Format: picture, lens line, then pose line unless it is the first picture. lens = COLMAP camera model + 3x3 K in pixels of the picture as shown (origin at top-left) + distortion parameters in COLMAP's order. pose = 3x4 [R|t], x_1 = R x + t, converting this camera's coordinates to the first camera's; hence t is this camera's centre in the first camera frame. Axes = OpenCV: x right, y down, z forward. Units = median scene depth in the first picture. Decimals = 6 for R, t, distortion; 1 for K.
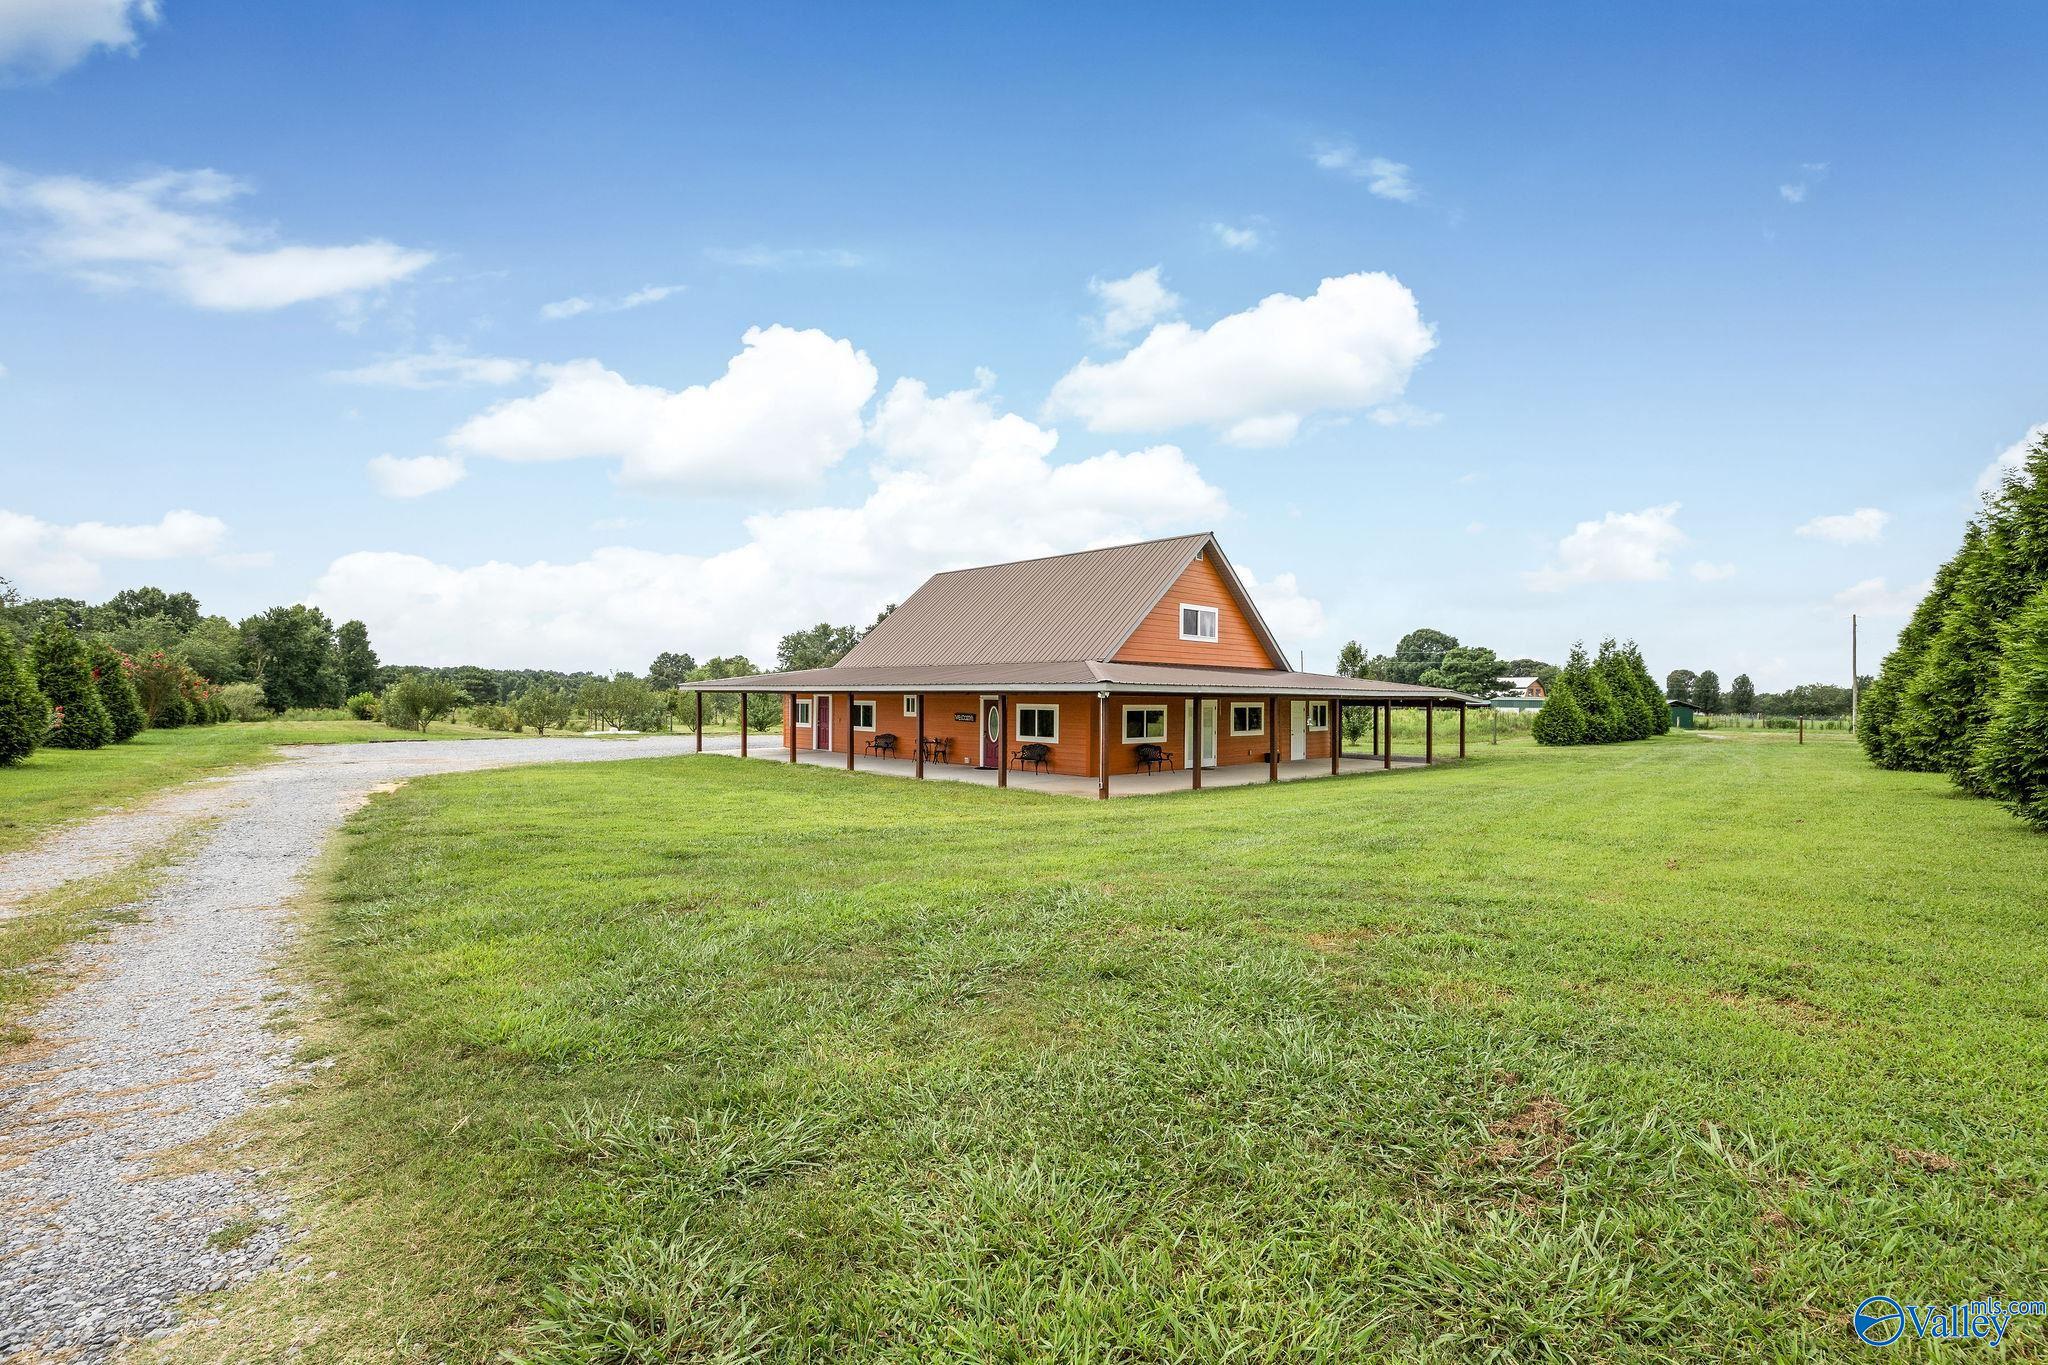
lens RADIAL K [[846.2, 0, 1024.0], [0, 846.2, 682.5], [0, 0, 1]] dist [0.001603, -0.000104]
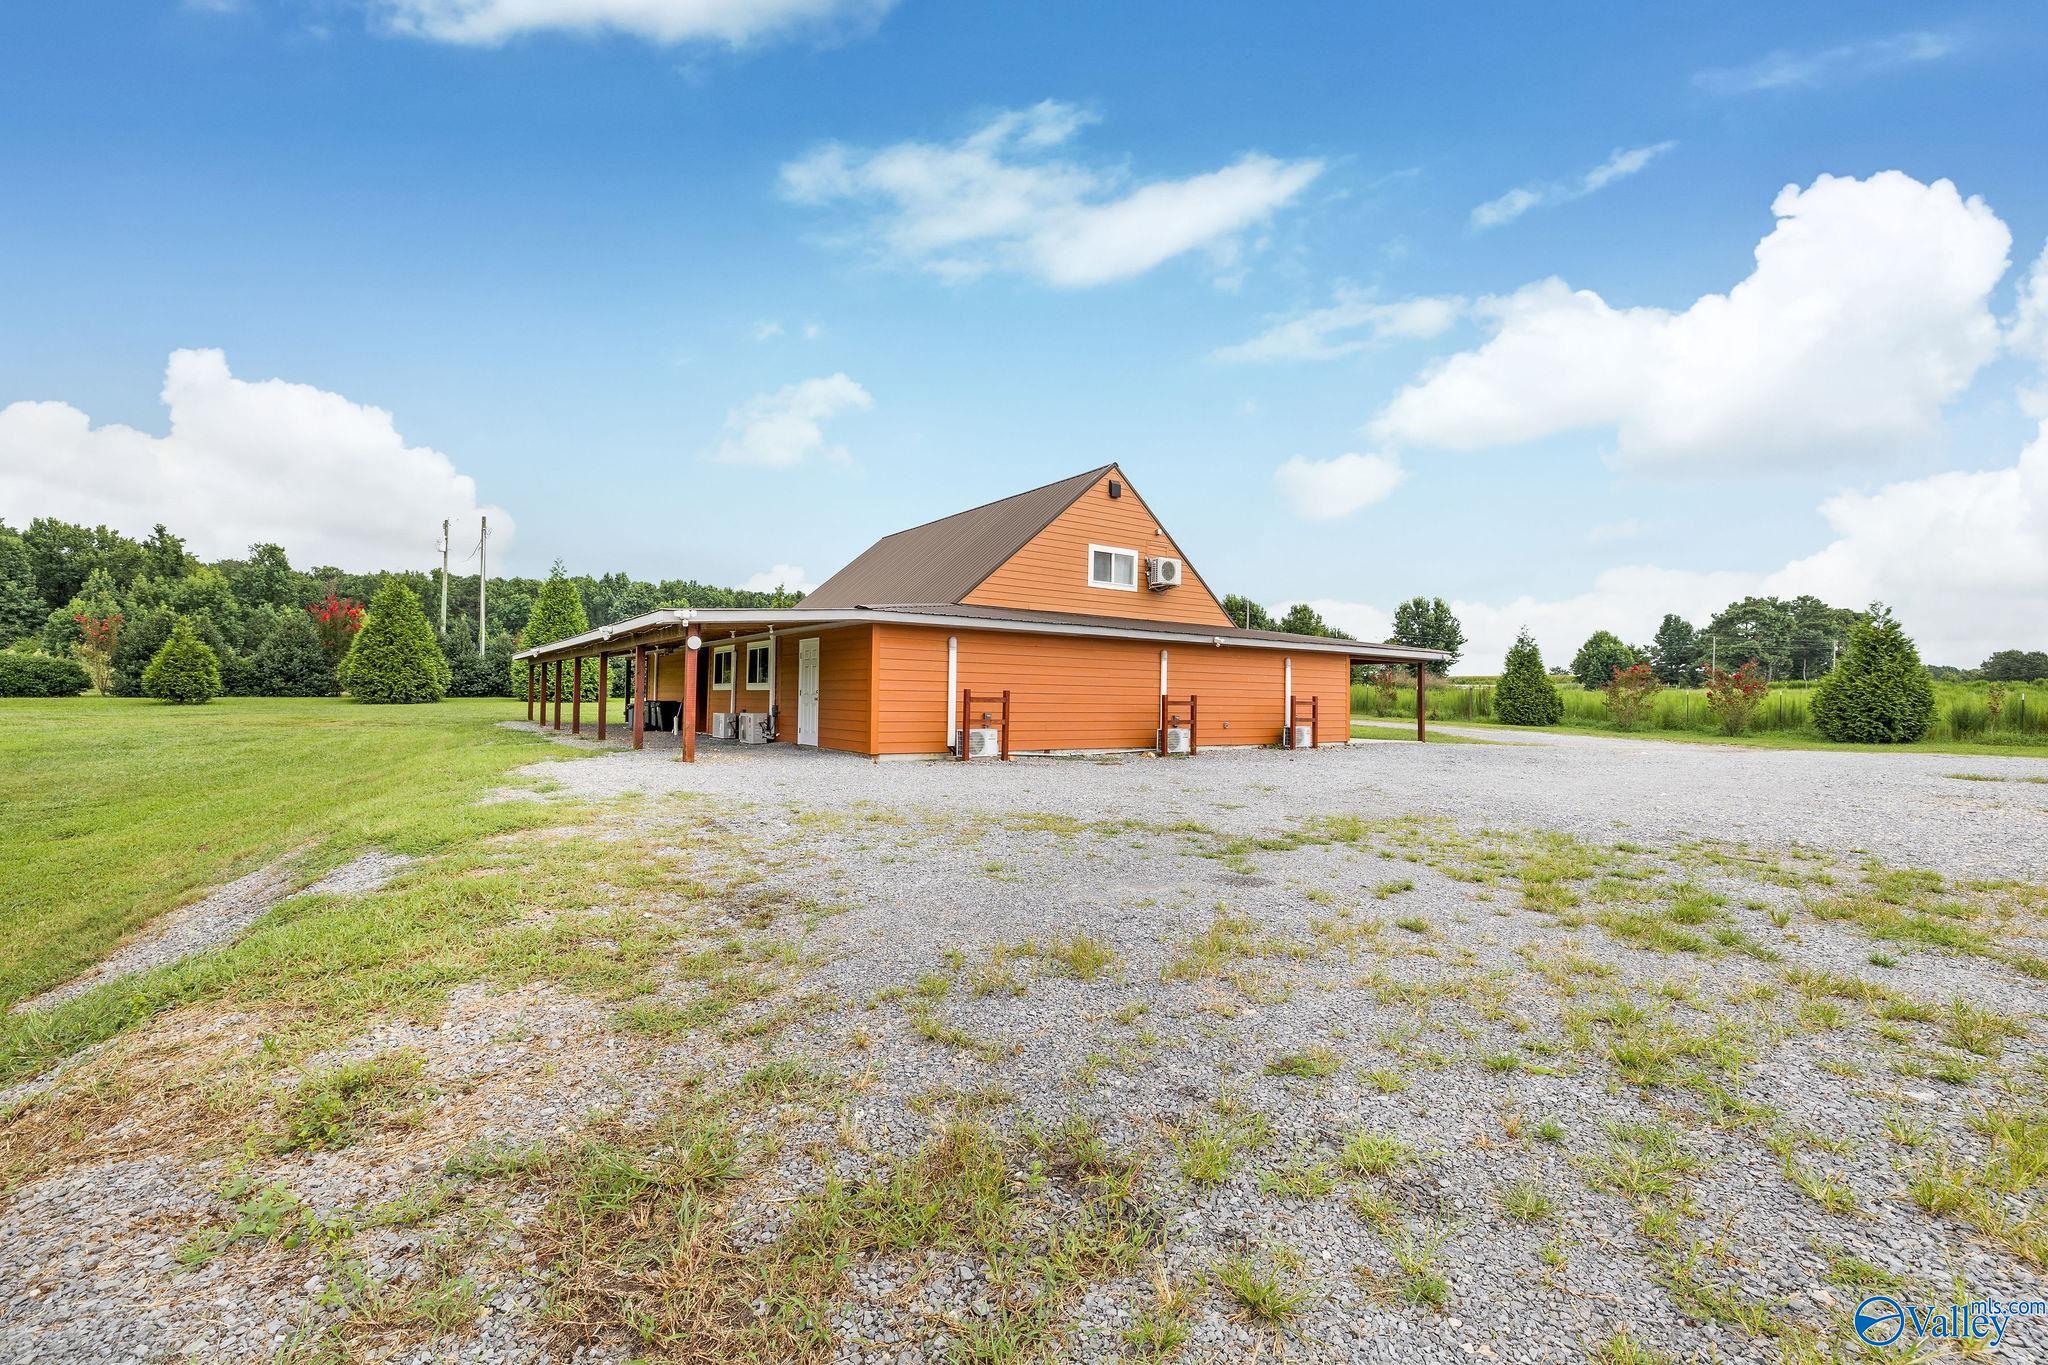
lens RADIAL K [[846.2, 0, 1024.0], [0, 846.2, 682.5], [0, 0, 1]] dist [0.001603, -0.000104]
pose [[0.947820, -0.016649, -0.318370, -0.721680], [0.034964, 0.998040, 0.051900, -0.122380], [0.316882, -0.060324, 0.946545, 0.237805]]
